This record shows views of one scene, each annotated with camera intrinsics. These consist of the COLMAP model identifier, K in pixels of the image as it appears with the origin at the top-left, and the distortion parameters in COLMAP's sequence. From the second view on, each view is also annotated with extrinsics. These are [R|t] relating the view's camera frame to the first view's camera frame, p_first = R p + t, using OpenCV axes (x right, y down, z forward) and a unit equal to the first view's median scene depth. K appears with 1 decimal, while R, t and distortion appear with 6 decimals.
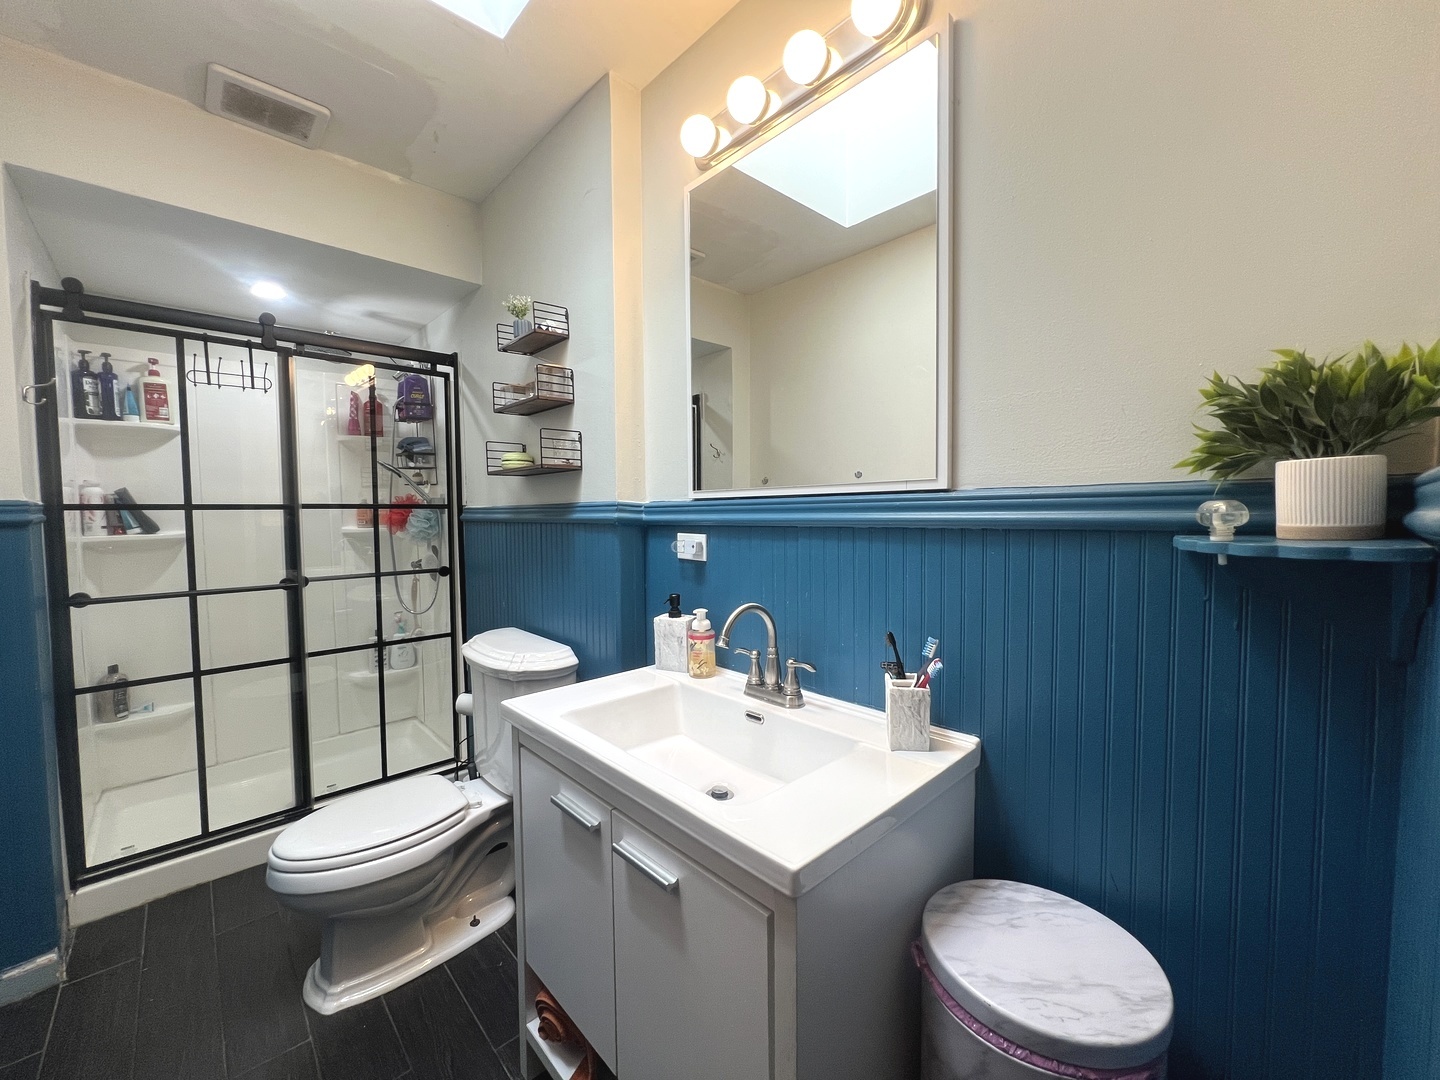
lens RADIAL K [[579.2, 0, 713.4], [0, 579.2, 539.2], [0, 0, 1]] dist [-0.004103, 0.002219]
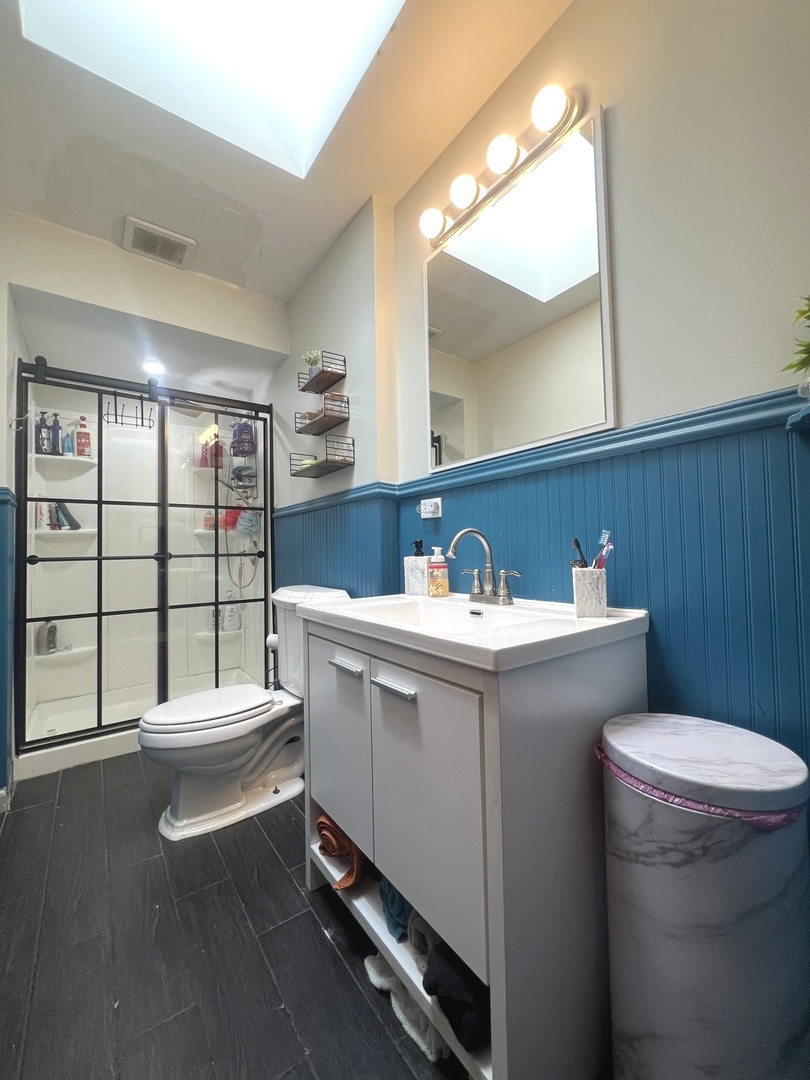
lens RADIAL K [[434.4, 0, 405.9], [0, 434.4, 536.1], [0, 0, 1]] dist [-0.004103, 0.002219]
pose [[0.993203, -0.015329, -0.115384, 0.019788], [0.006262, 0.996891, -0.078538, 0.147027], [0.116230, 0.077281, 0.990211, -0.027712]]
